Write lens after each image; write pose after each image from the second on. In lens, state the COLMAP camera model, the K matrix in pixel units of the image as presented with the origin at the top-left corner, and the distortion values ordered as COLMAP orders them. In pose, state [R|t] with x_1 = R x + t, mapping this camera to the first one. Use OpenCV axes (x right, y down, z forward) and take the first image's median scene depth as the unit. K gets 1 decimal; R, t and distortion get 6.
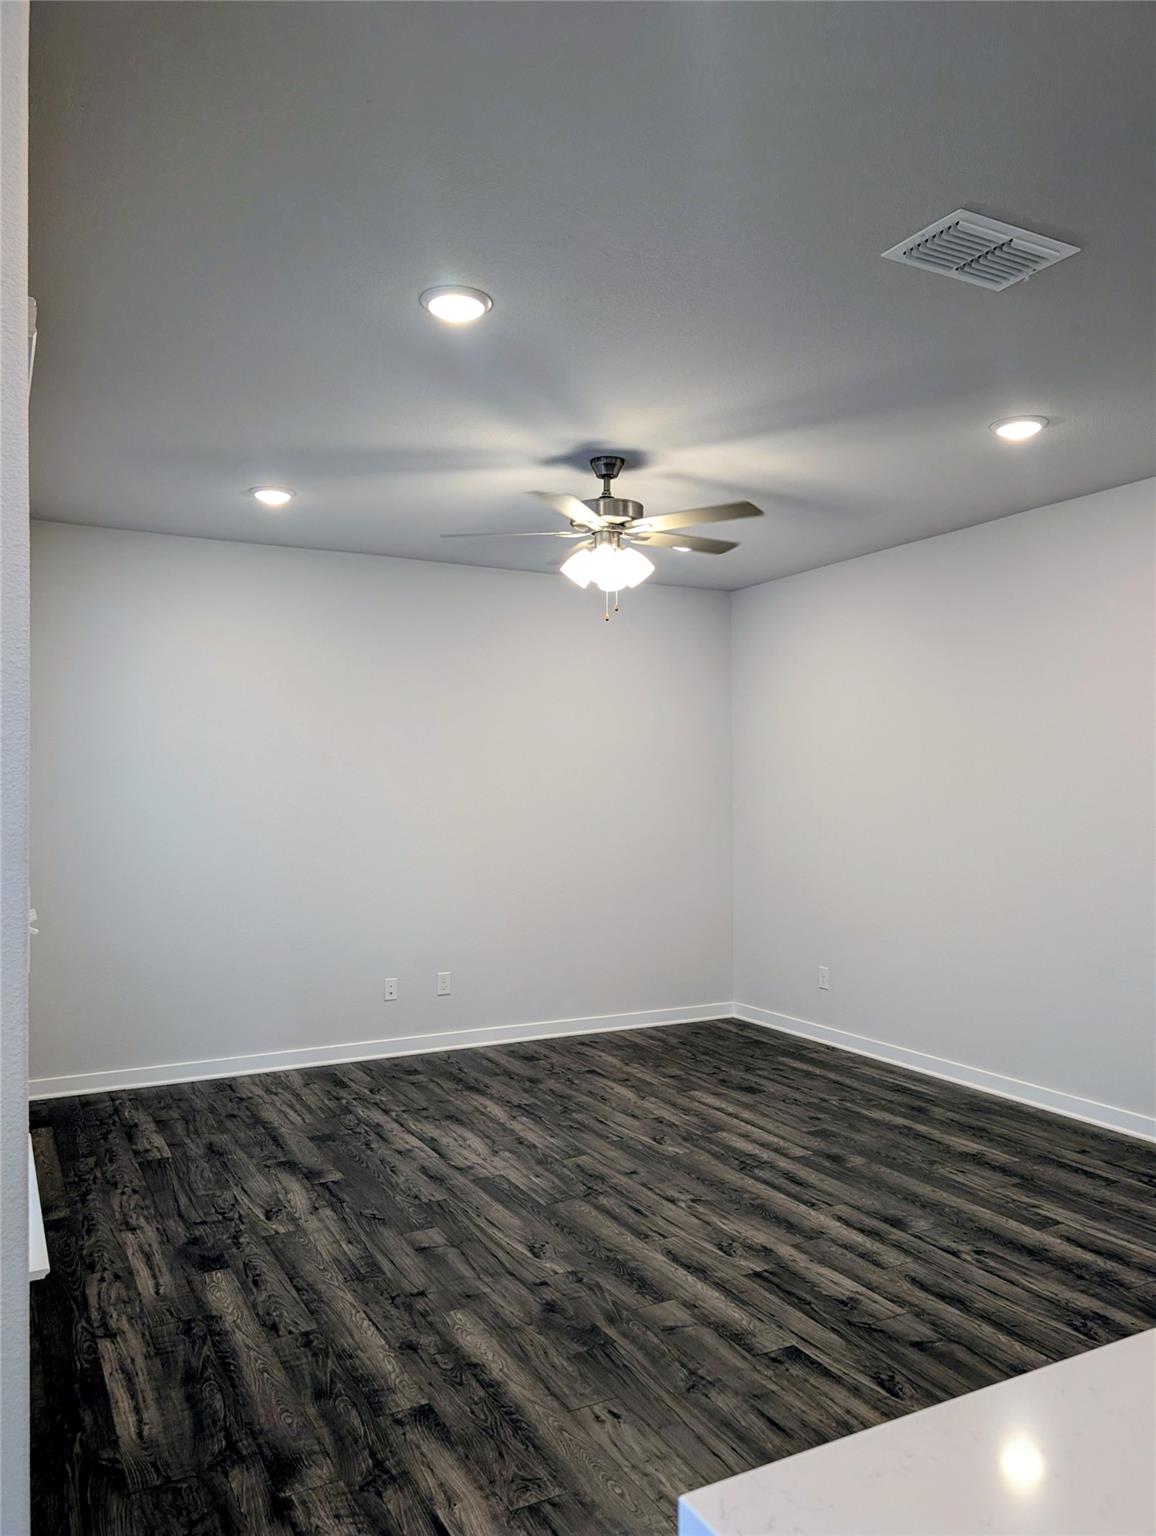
lens RADIAL K [[1117.7, 0, 579.2], [0, 1117.7, 768.9], [0, 0, 1]] dist [-0.000945, -0.018205]
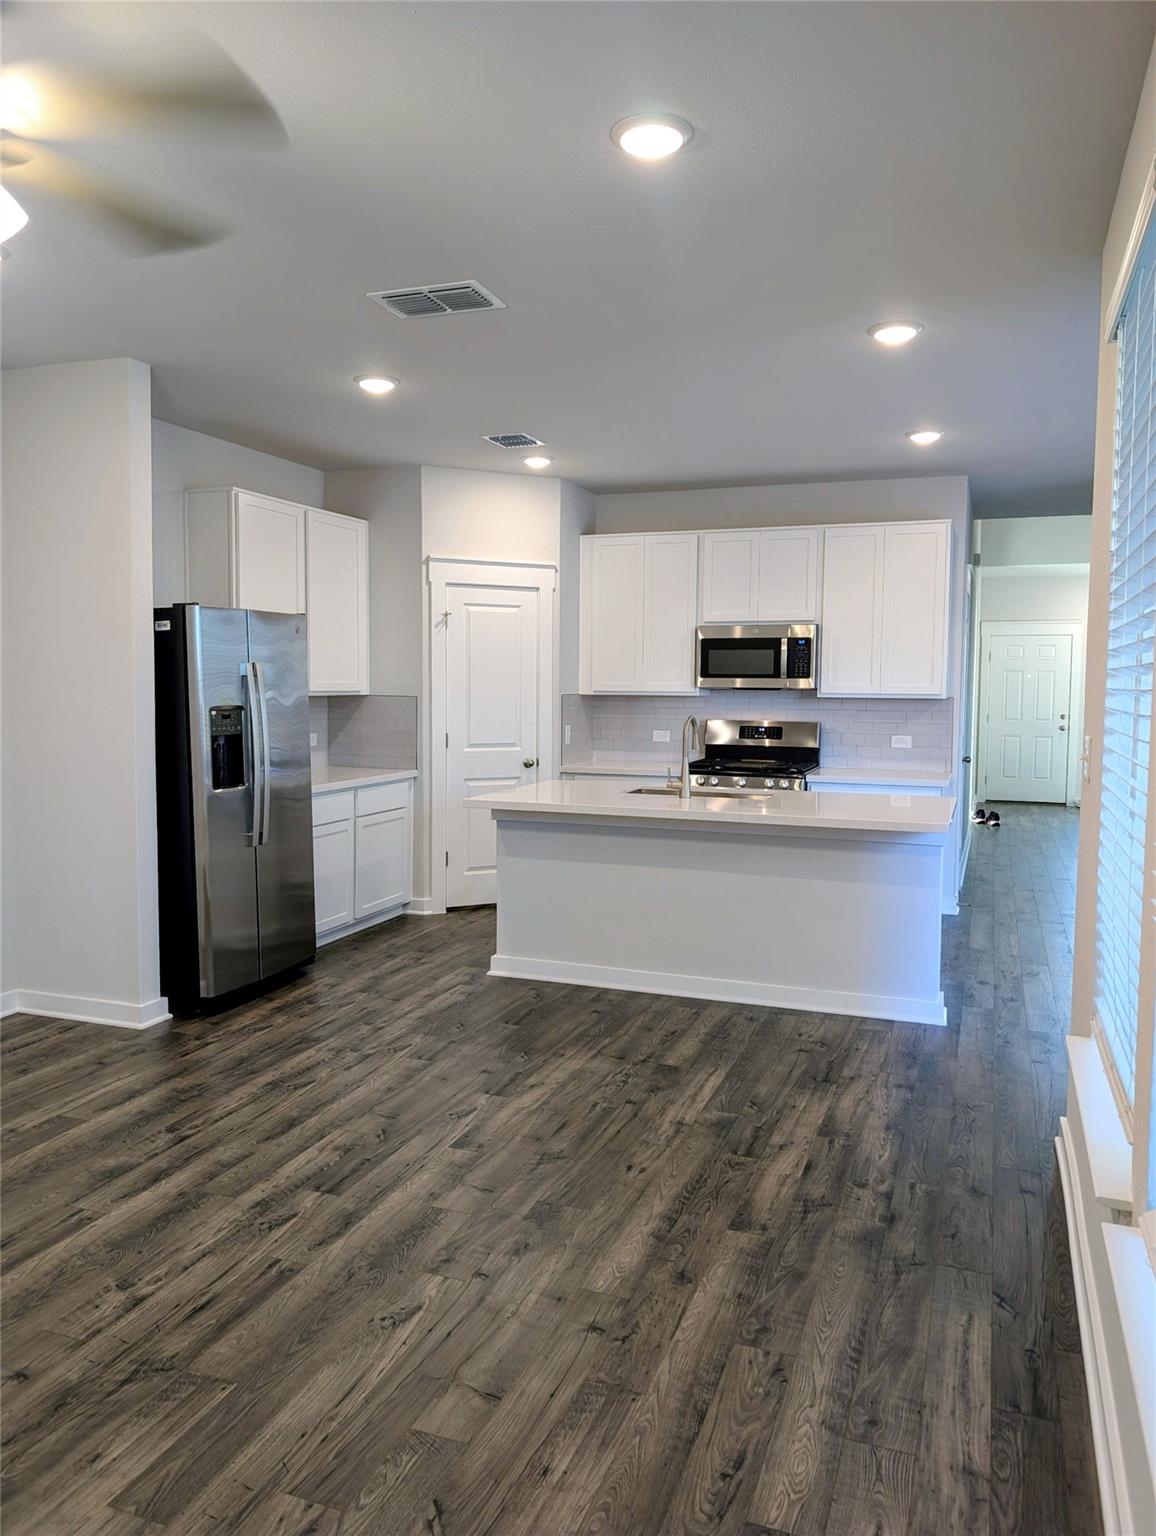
lens RADIAL K [[1117.7, 0, 578.2], [0, 1117.7, 768.0], [0, 0, 1]] dist [-0.000945, -0.018205]
pose [[-0.664196, -0.064350, 0.744784, -0.741095], [-0.023005, 0.997576, 0.065677, 0.025927], [-0.747205, 0.026489, -0.664066, 1.618374]]
